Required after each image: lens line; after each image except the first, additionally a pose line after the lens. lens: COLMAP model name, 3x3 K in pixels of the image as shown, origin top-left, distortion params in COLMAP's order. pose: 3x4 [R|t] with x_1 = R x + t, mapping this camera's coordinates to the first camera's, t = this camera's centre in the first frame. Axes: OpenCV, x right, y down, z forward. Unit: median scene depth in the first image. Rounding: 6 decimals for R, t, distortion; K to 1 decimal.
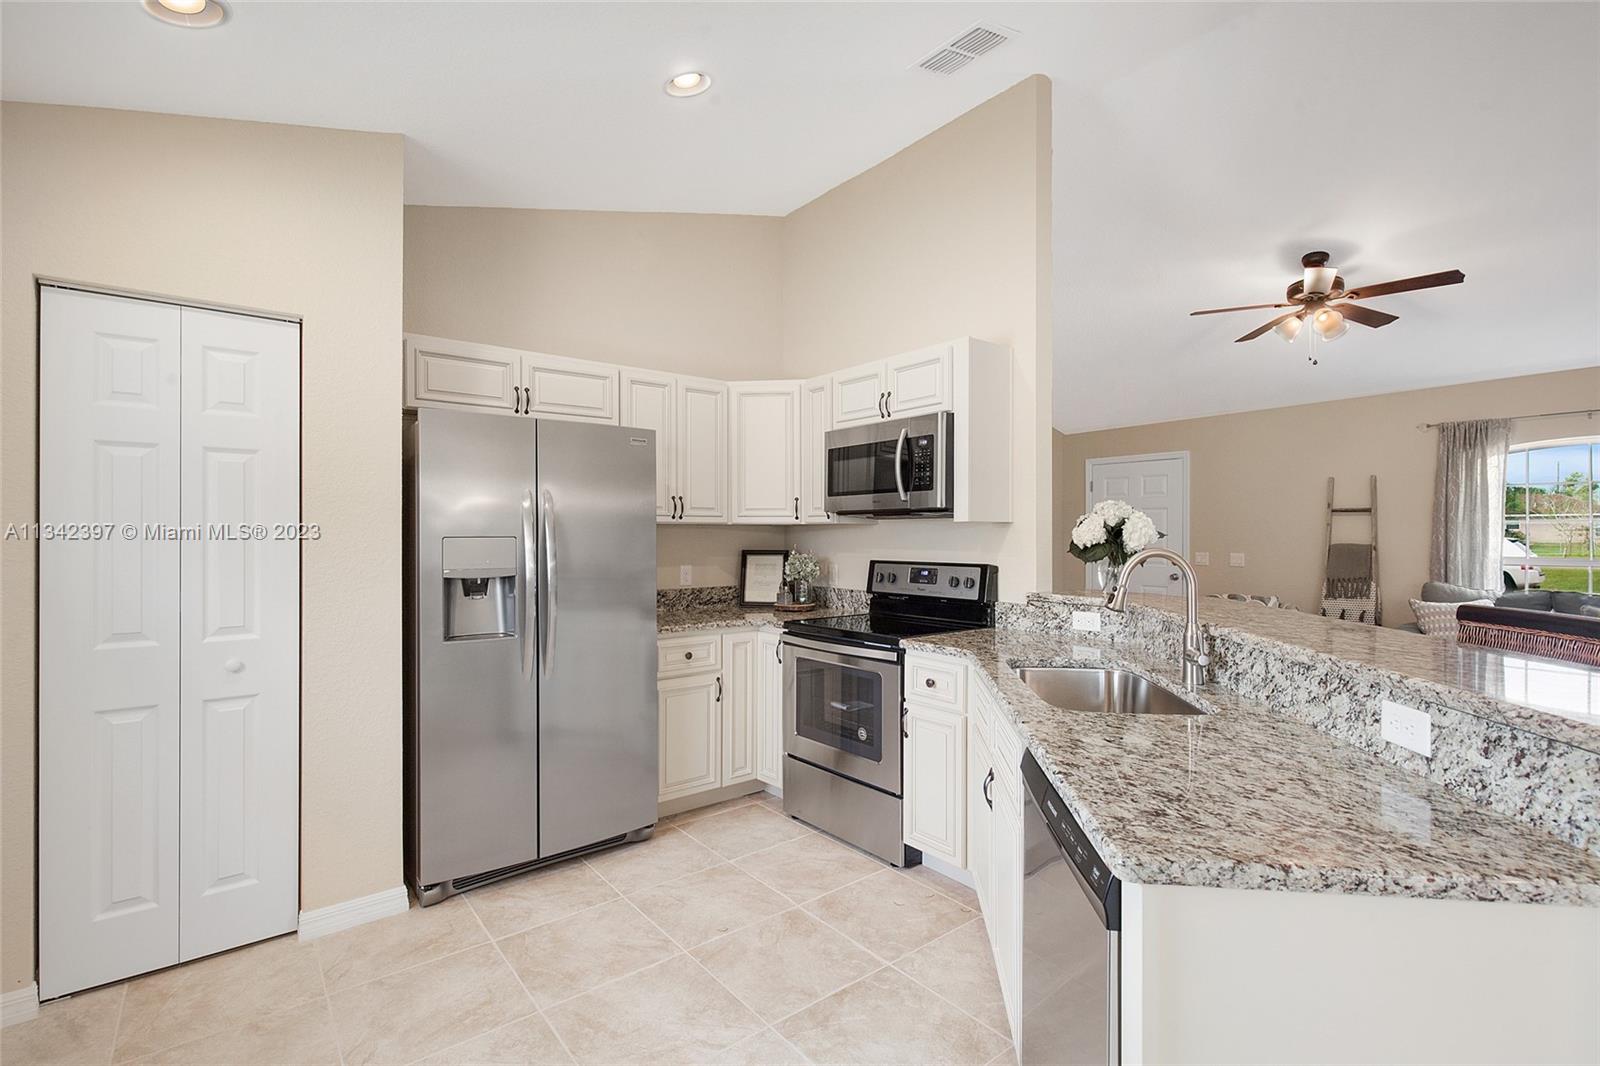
lens RADIAL K [[726.4, 0, 800.0], [0, 726.4, 533.0], [0, 0, 1]] dist [0.002124, -0.000122]
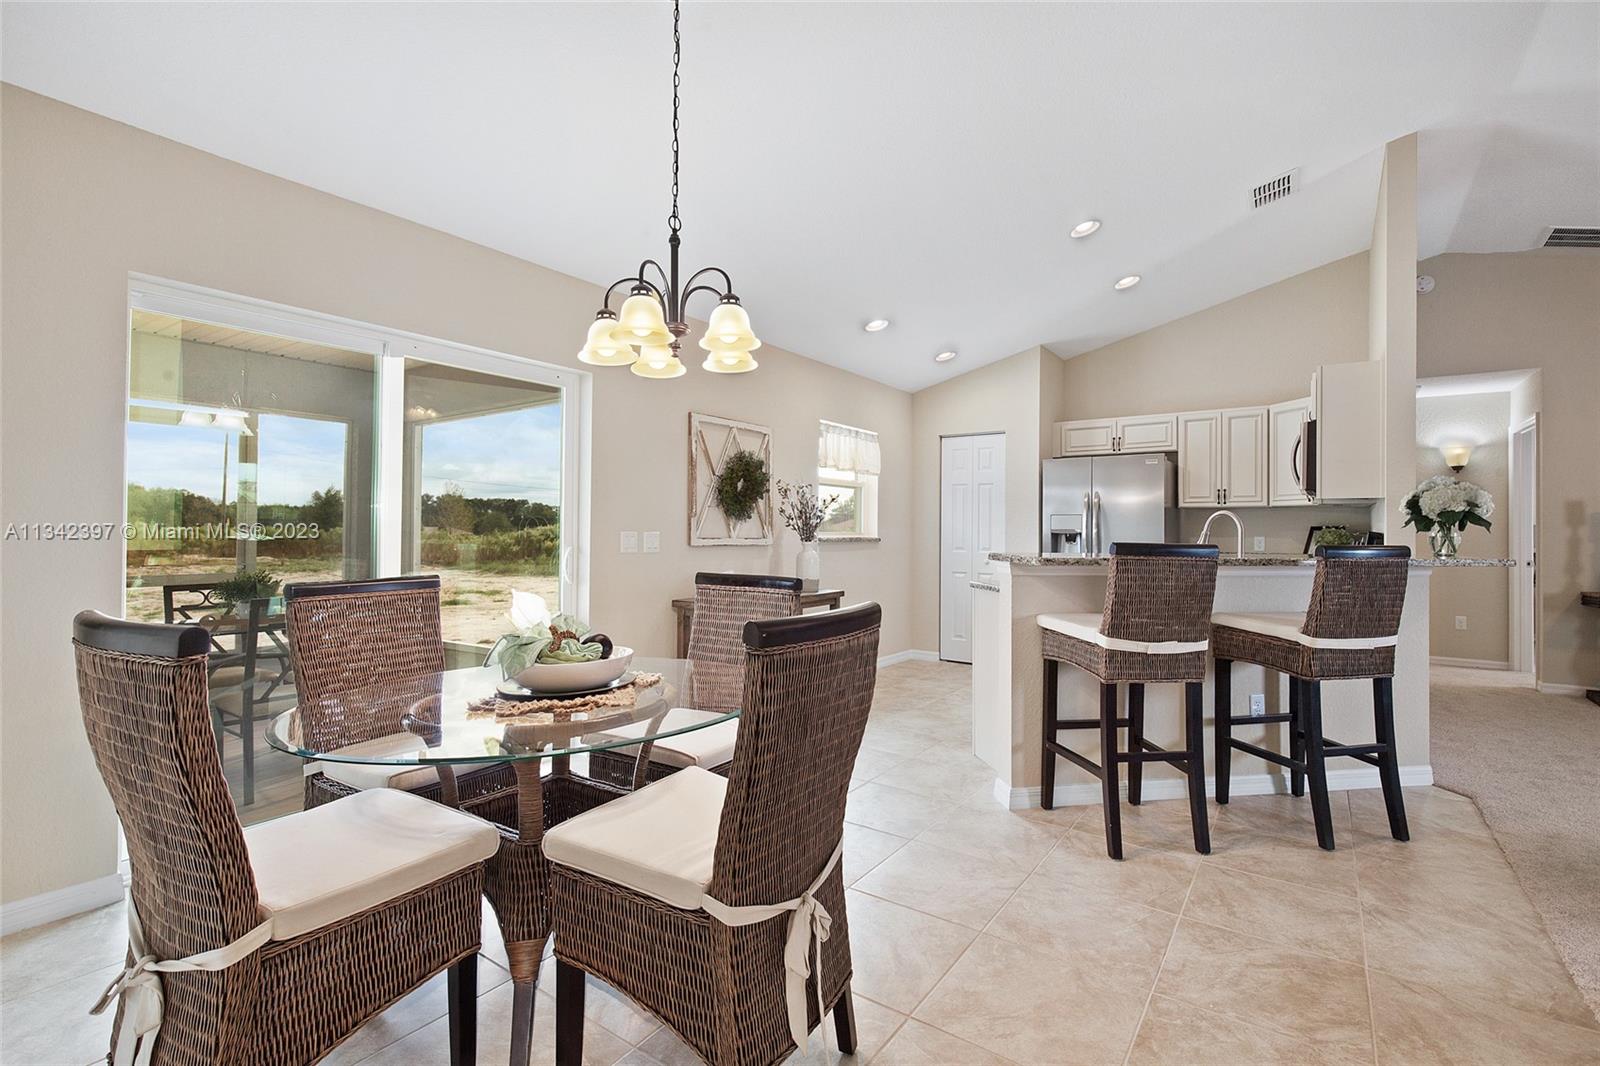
lens RADIAL K [[726.4, 0, 800.0], [0, 726.4, 533.0], [0, 0, 1]] dist [0.002124, -0.000122]
pose [[0.271989, 0.006293, -0.962280, 1.259420], [-0.007102, 0.999965, 0.004532, 0.048928], [0.962274, 0.005601, 0.272024, -0.322716]]
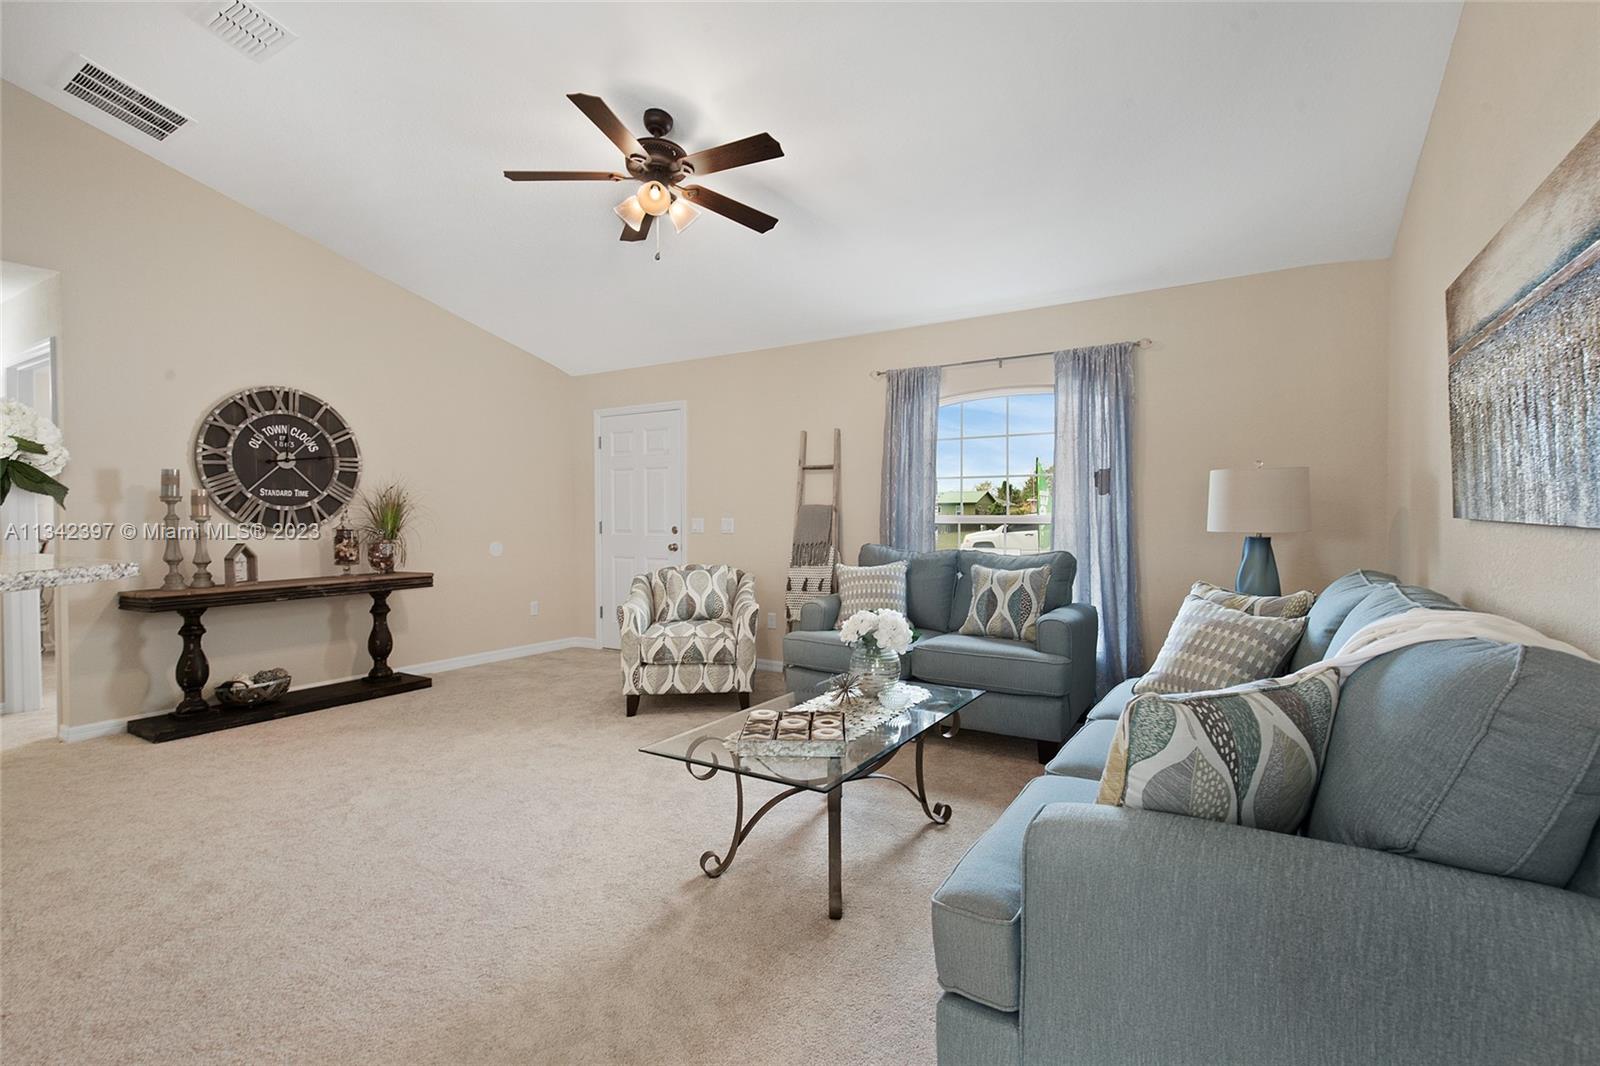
lens RADIAL K [[728.6, 0, 798.9], [0, 728.6, 521.9], [0, 0, 1]] dist [0.002702, 0.000729]
pose [[0.939402, -0.004548, 0.342789, 0.791920], [0.002220, 0.999972, 0.007182, 0.054462], [-0.342812, -0.005986, 0.939385, 0.306296]]
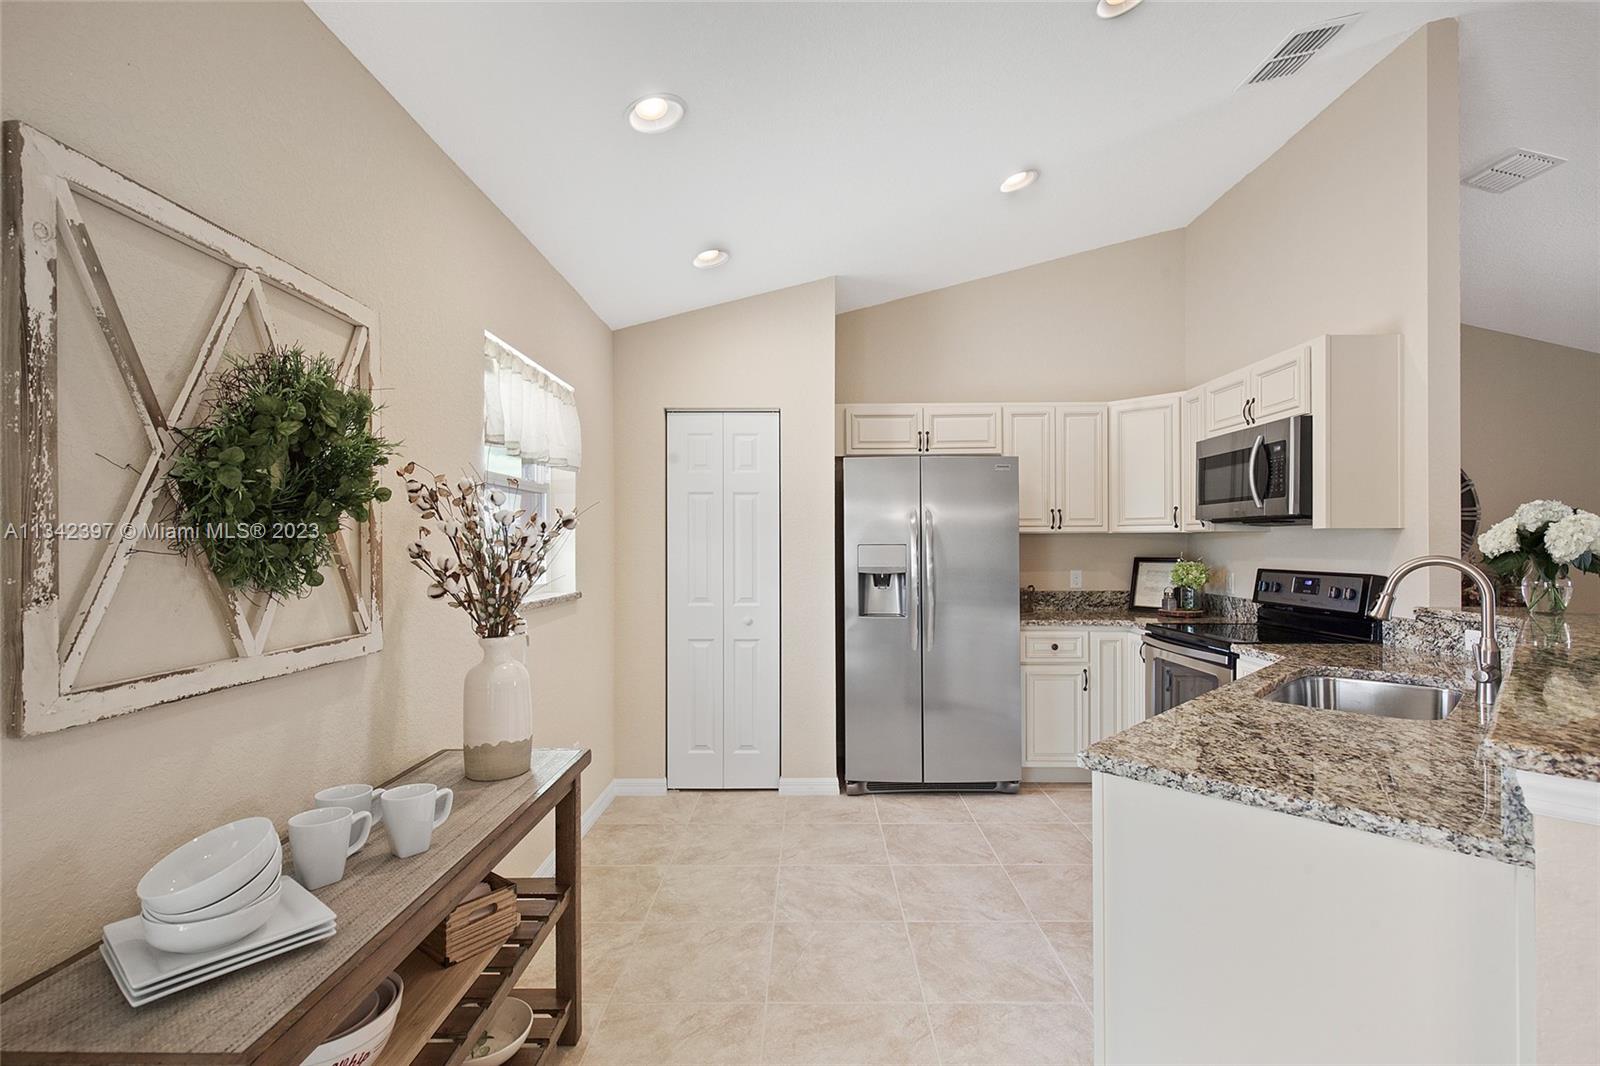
lens RADIAL K [[728.0, 0, 800.5], [0, 728.0, 543.0], [0, 0, 1]] dist [0.000489, -0.000162]
pose [[0.773762, -0.001527, -0.633474, 0.291711], [0.002952, 0.999995, 0.001196, 0.000227], [0.633469, -0.002796, 0.773763, -0.171564]]
